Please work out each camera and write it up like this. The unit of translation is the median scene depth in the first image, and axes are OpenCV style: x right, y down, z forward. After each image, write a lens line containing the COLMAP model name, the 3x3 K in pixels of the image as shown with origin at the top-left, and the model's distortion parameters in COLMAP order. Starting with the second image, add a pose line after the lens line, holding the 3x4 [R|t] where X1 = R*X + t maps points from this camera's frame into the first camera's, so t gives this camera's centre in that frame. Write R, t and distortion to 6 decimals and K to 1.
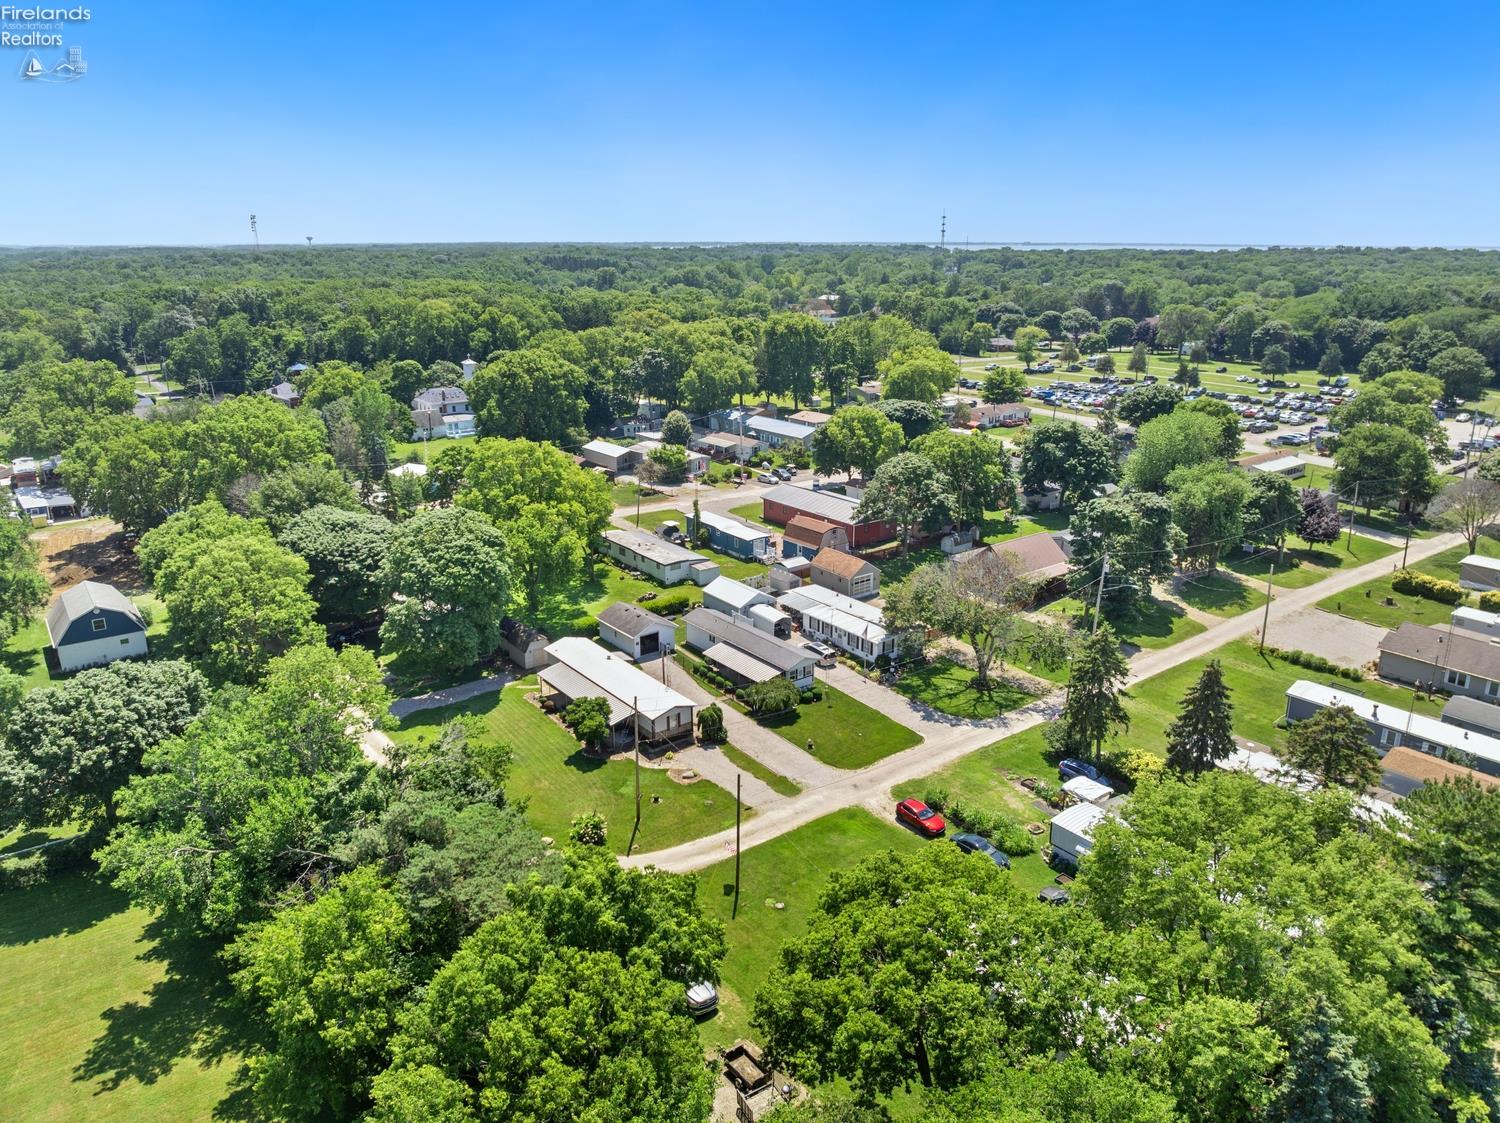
lens RADIAL K [[1050.7, 0, 755.1], [0, 1050.7, 561.8], [0, 0, 1]] dist [-0.035114, -0.002391]
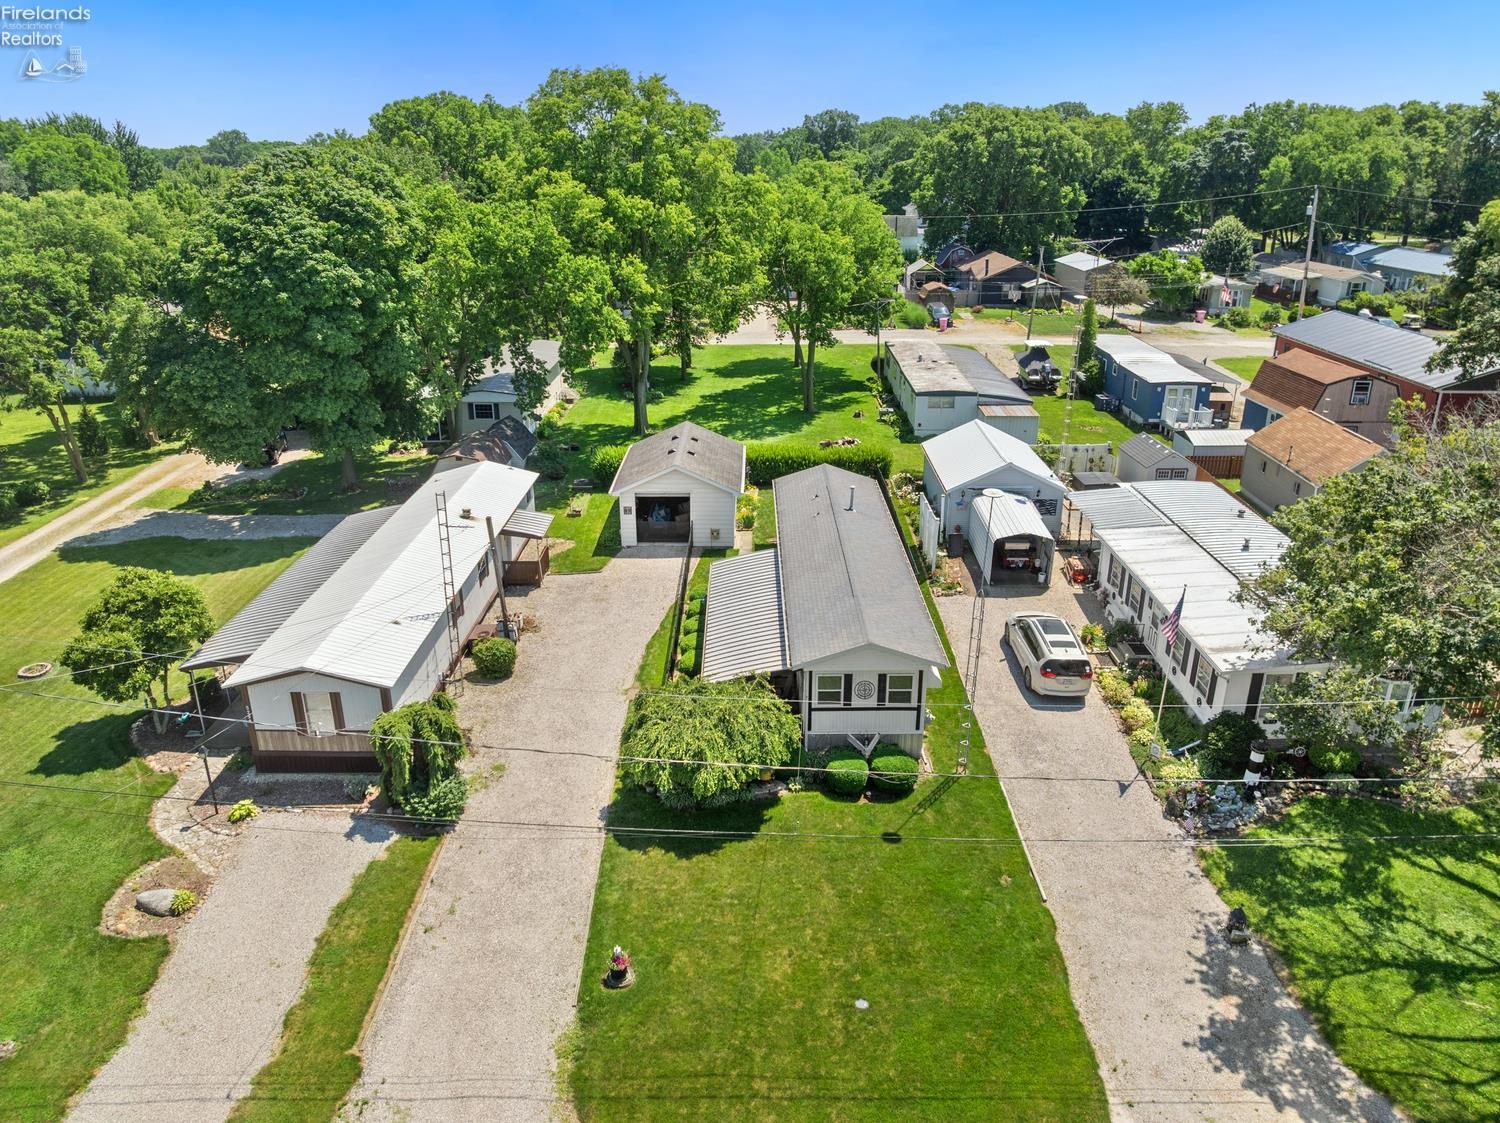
lens RADIAL K [[1050.7, 0, 755.1], [0, 1050.7, 561.8], [0, 0, 1]] dist [-0.035114, -0.002391]
pose [[0.790876, 0.222261, -0.570189, 0.163613], [-0.180580, 0.974987, 0.129580, 0.033634], [0.584728, 0.000484, 0.811229, 0.668754]]
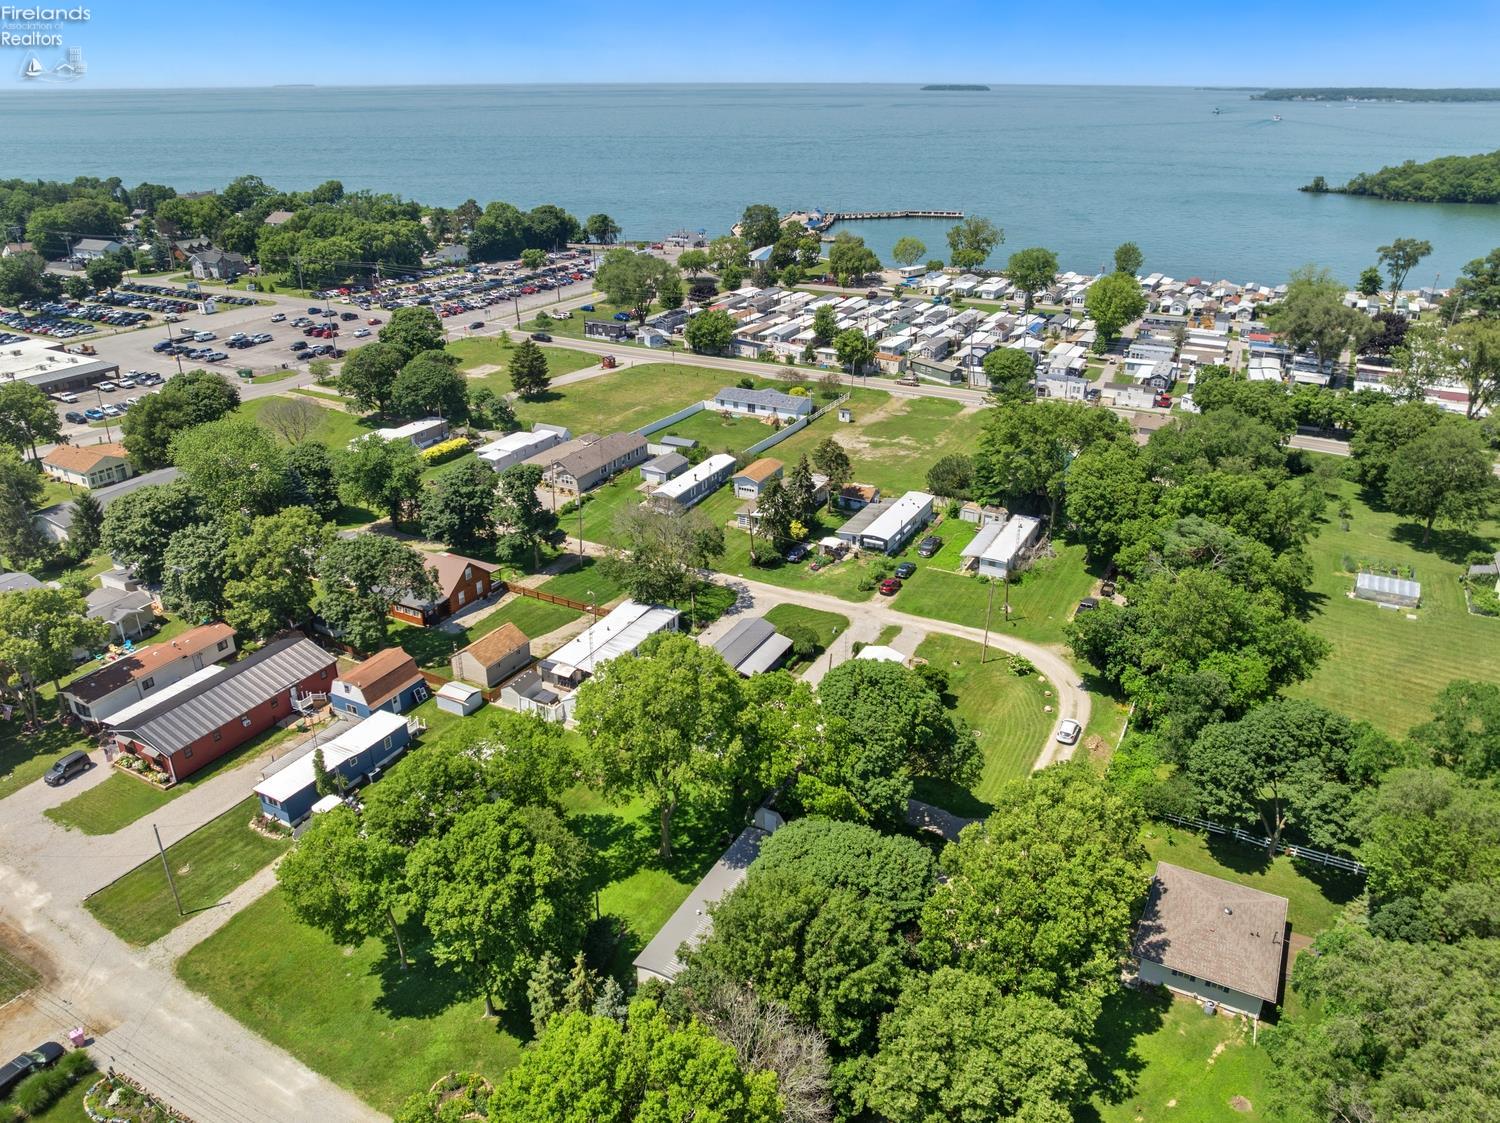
lens RADIAL K [[1059.4, 0, 747.0], [0, 1059.4, 558.0], [0, 0, 1]] dist [-0.050684, 0.025929]
pose [[-0.408080, -0.374808, 0.832460, -0.853553], [0.269328, 0.821832, 0.502050, -0.530733], [-0.872315, 0.429081, -0.234427, 1.142401]]
